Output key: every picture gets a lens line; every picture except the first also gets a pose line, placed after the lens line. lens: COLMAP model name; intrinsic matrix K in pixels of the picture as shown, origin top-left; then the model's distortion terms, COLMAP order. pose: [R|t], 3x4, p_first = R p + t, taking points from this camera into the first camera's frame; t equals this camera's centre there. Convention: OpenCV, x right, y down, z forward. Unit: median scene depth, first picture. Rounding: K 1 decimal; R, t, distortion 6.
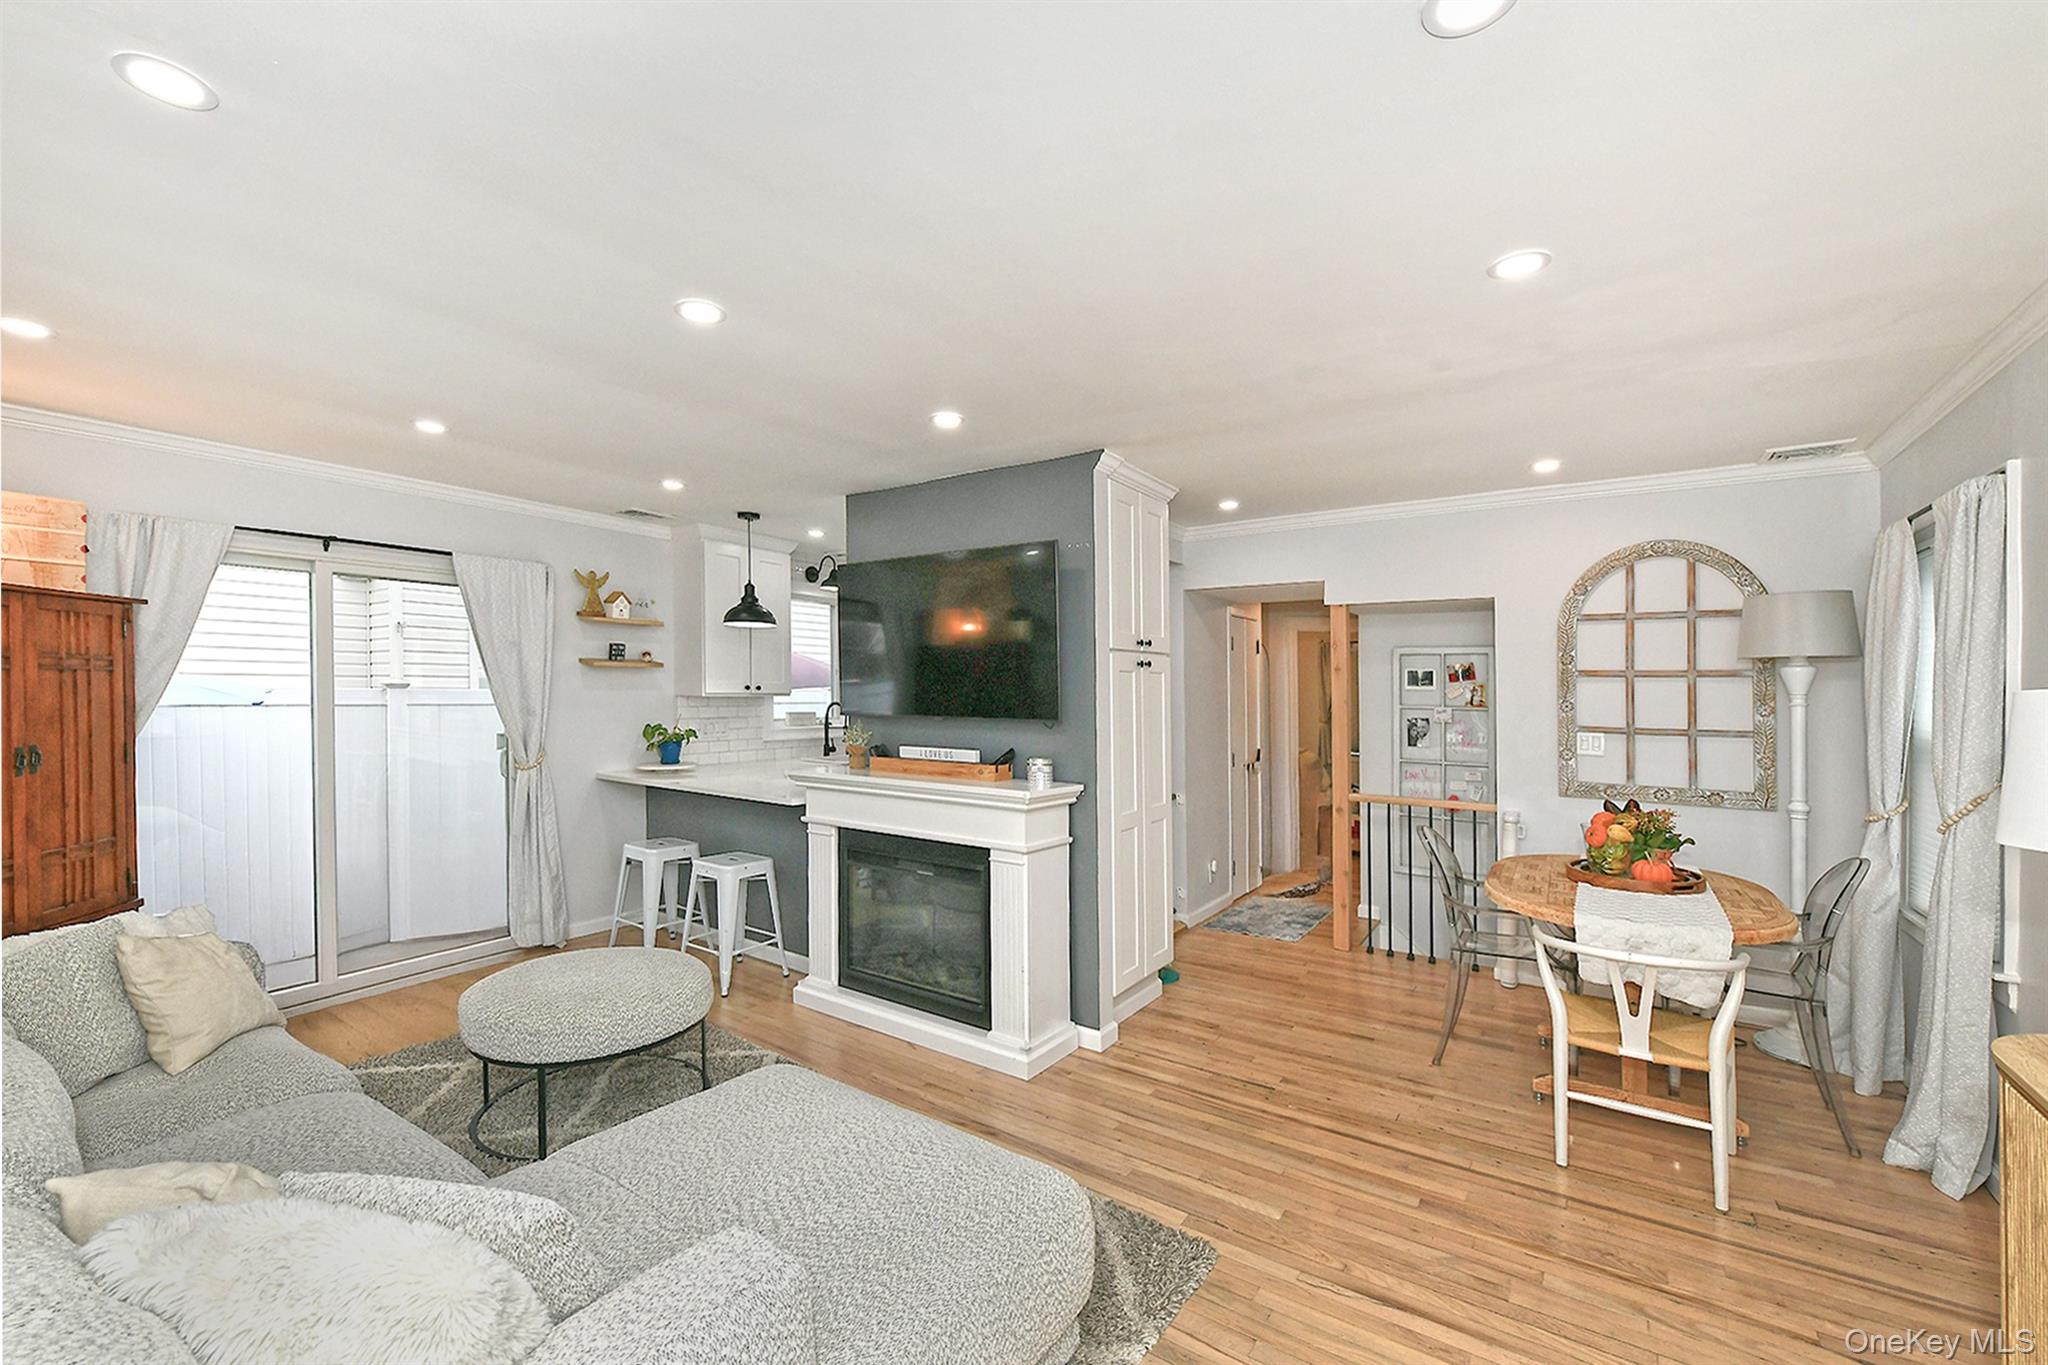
lens RADIAL K [[841.0, 0, 1020.7], [0, 841.0, 728.3], [0, 0, 1]] dist [-0.007710, -0.000361]
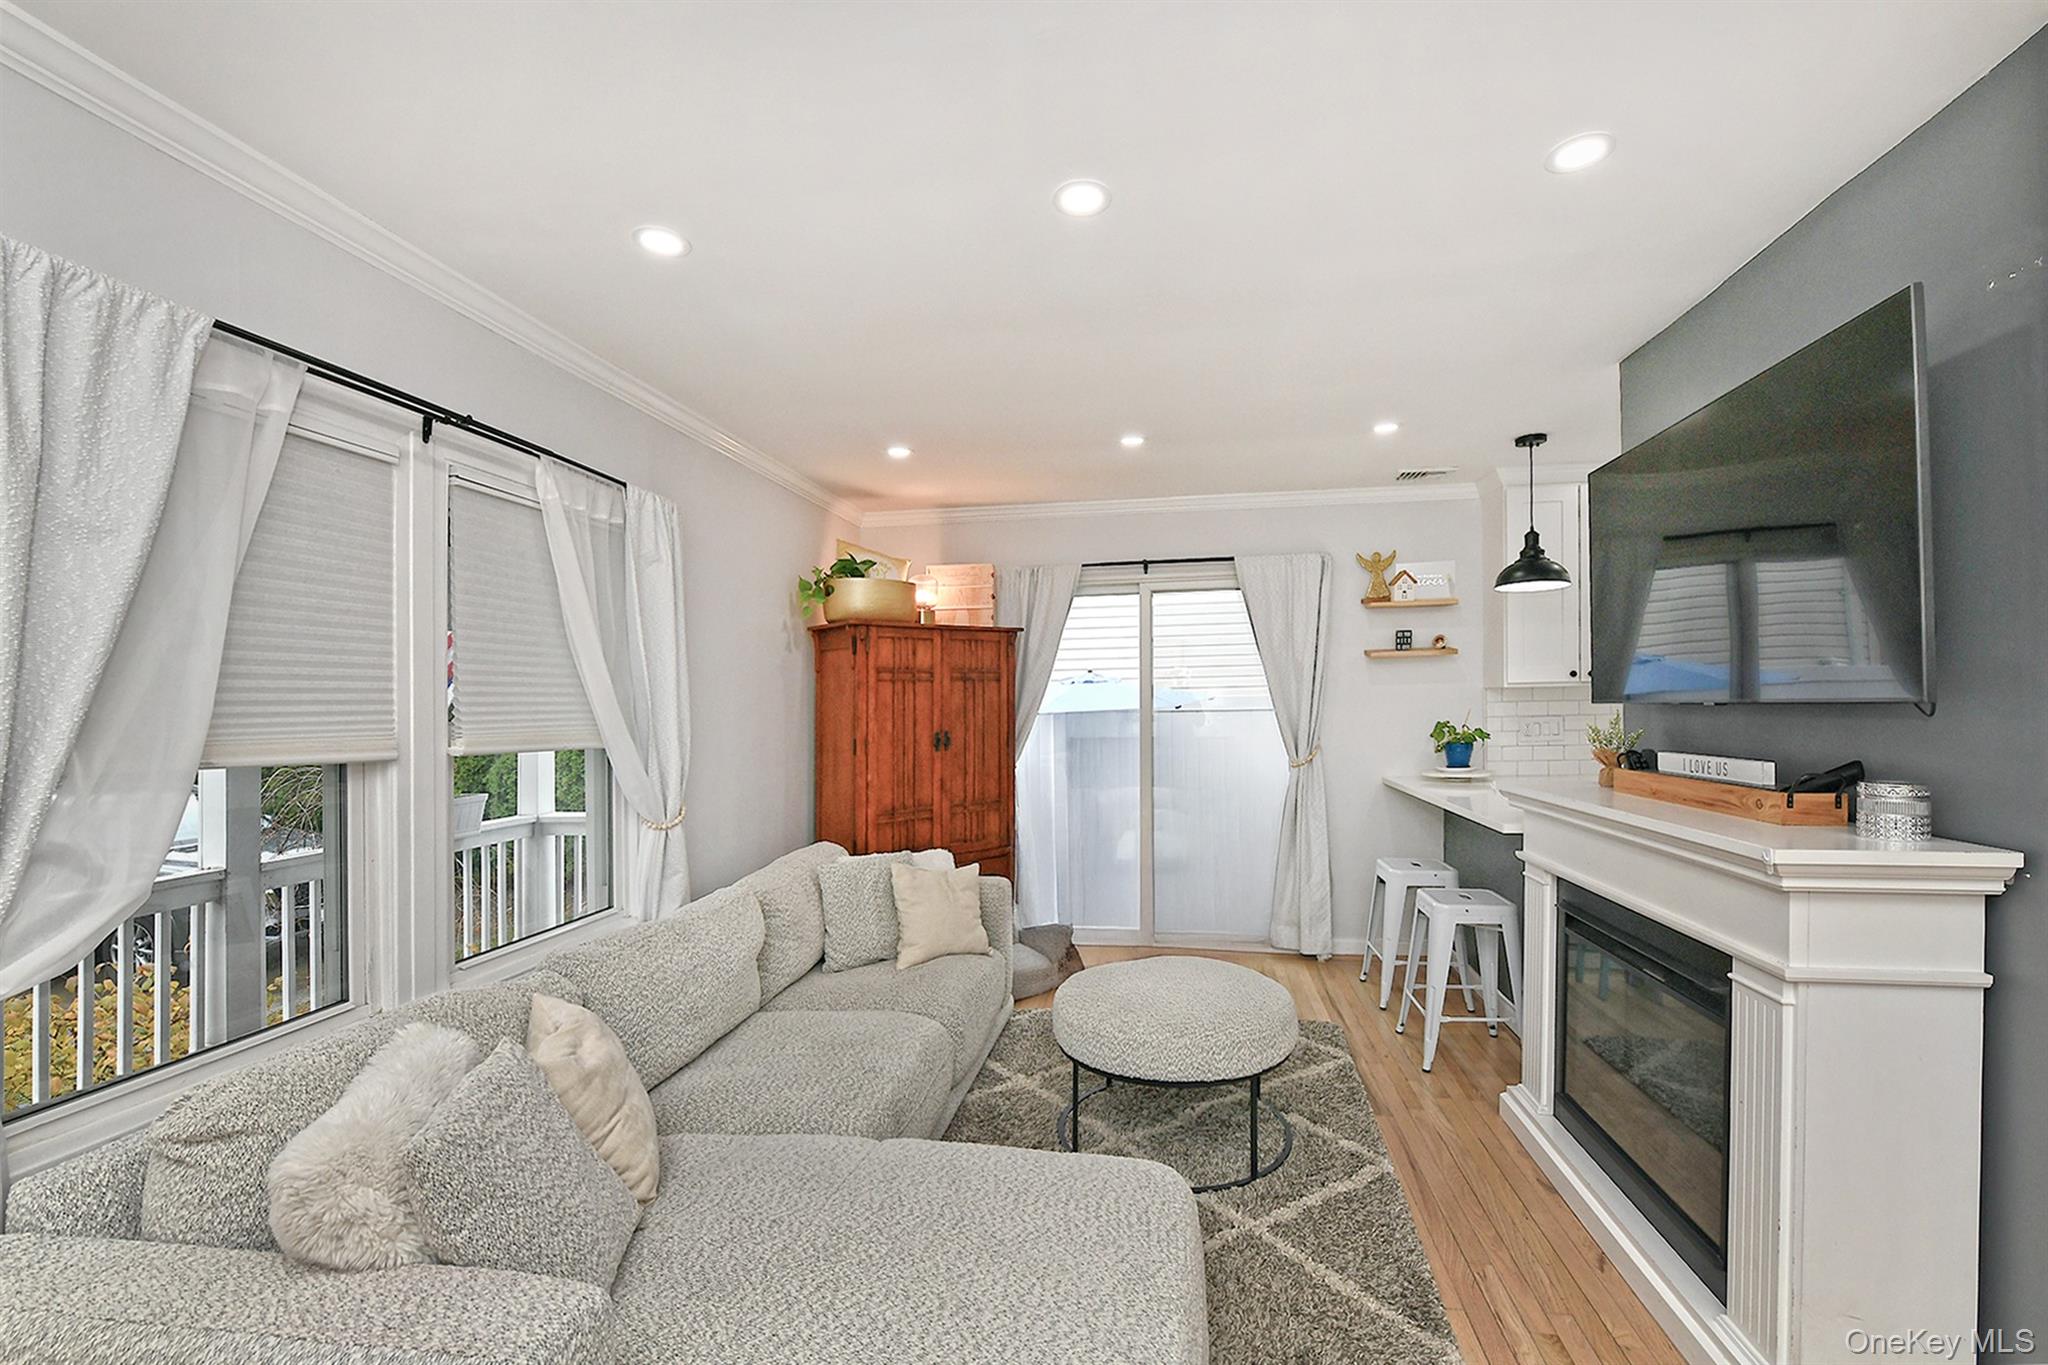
lens RADIAL K [[864.6, 0, 1022.1], [0, 864.6, 731.0], [0, 0, 1]] dist [-0.000996, -0.000423]
pose [[0.446607, 0.007287, -0.894701, 0.202290], [-0.014991, 0.999887, 0.000660, 0.012786], [0.894605, 0.013118, 0.446666, 0.330506]]
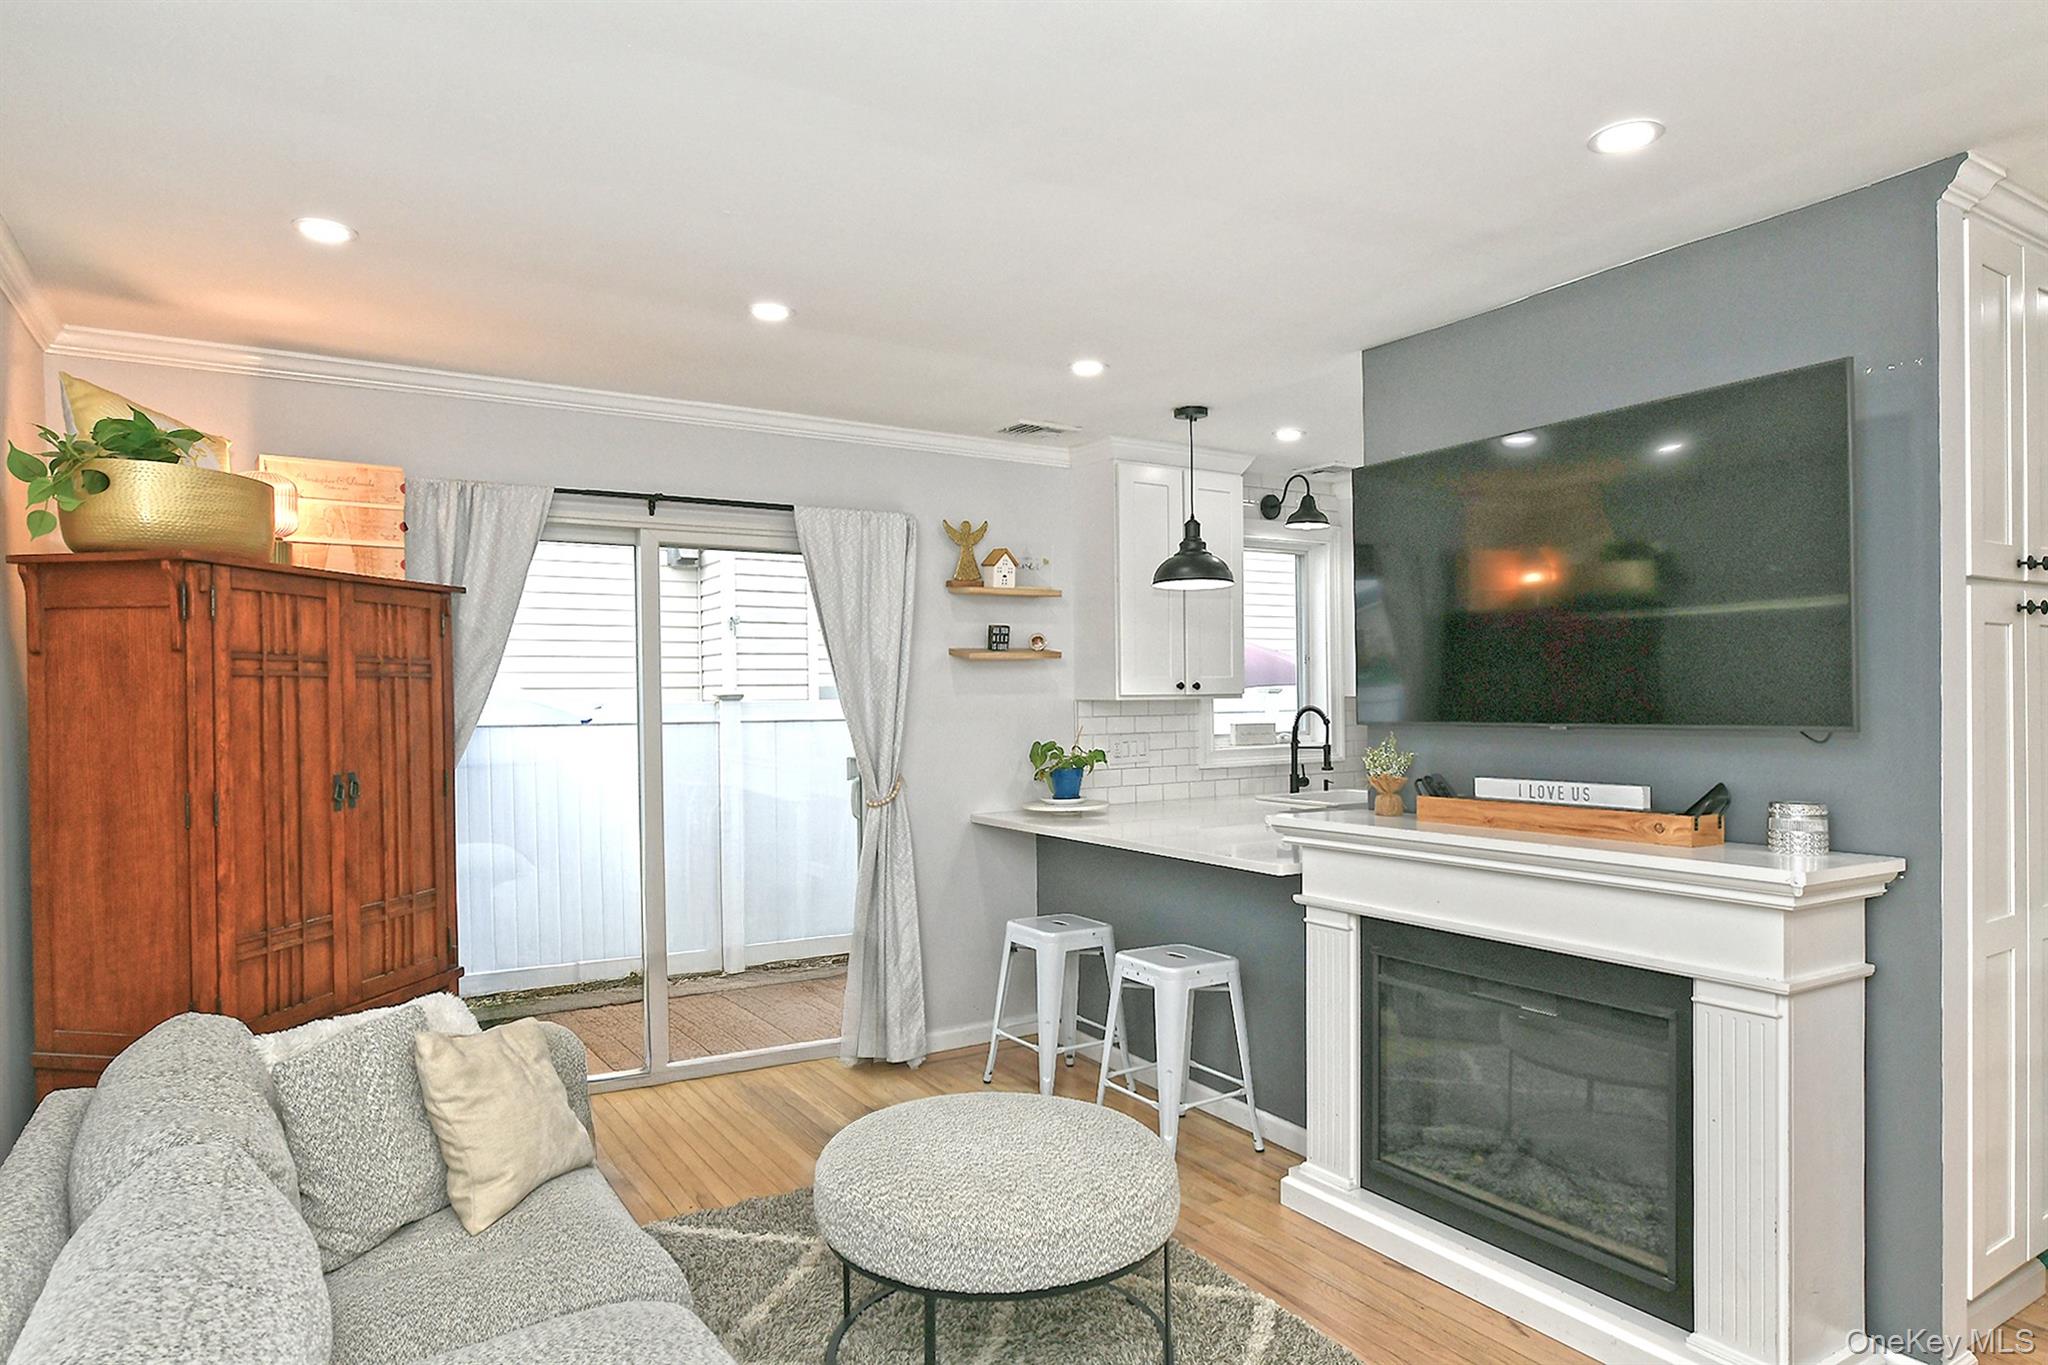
lens RADIAL K [[1204.6, 0, 1026.4], [0, 1204.6, 759.8], [0, 0, 1]] dist [0.001032, 0.000039]
pose [[0.921446, -0.001252, -0.388503, -0.107912], [0.004075, 0.999971, 0.006441, 0.002813], [0.388484, -0.007518, 0.921425, 0.142640]]
